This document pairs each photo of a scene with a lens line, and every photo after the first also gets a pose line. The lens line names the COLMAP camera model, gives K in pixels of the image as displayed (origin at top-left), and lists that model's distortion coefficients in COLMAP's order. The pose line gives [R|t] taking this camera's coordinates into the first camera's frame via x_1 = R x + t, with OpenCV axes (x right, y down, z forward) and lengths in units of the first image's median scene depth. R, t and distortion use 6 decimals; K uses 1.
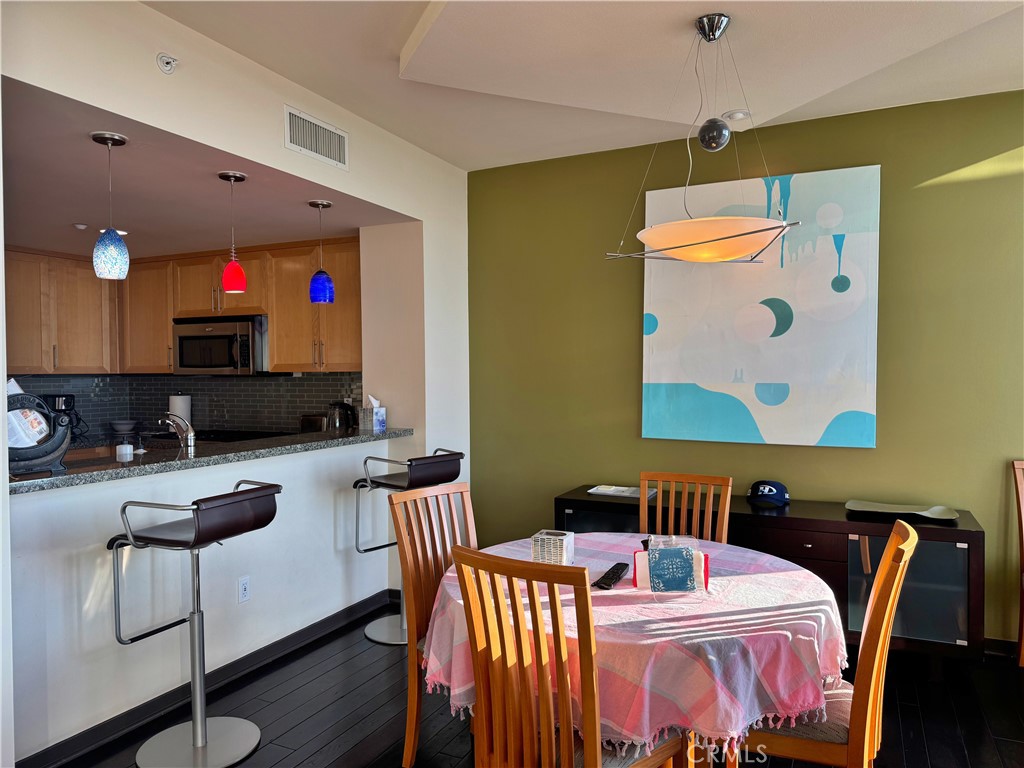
lens RADIAL K [[736.5, 0, 512.0], [0, 736.5, 384.0], [0, 0, 1]] dist [0.000504, -0.000015]
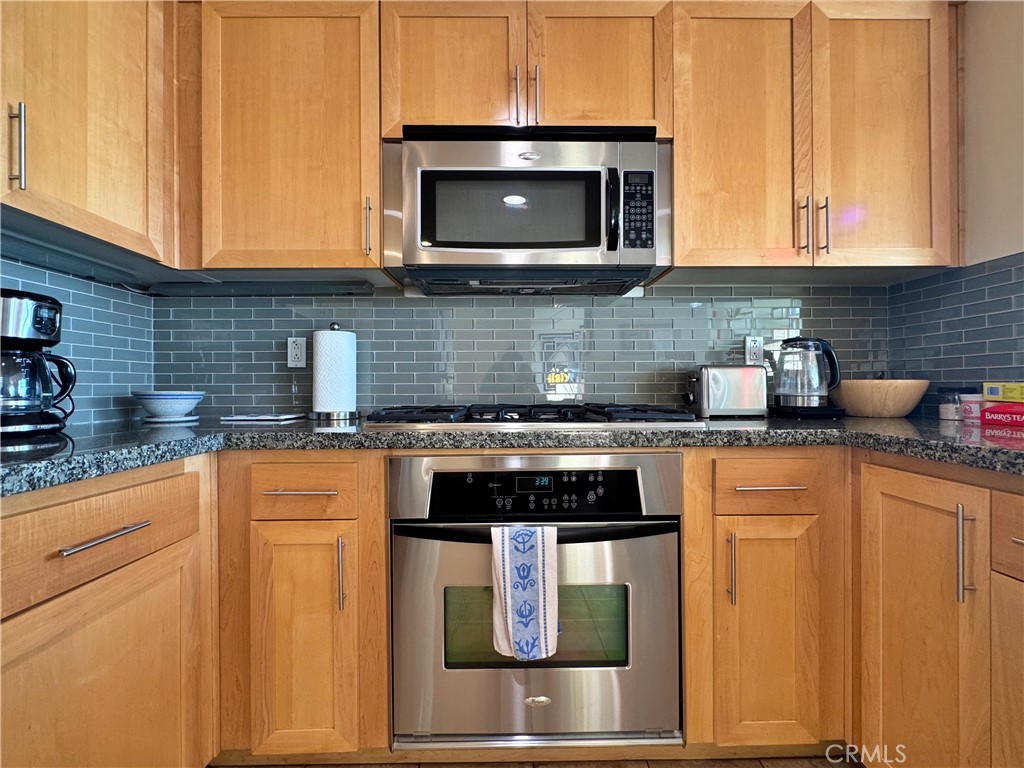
lens RADIAL K [[472.4, 0, 512.0], [0, 472.4, 384.0], [0, 0, 1]] dist [0.001003, 0.000161]
pose [[0.902396, 0.004815, 0.430881, -0.510862], [0.003873, 0.999807, -0.019284, 0.056800], [-0.430890, 0.019070, 0.902203, 0.738233]]
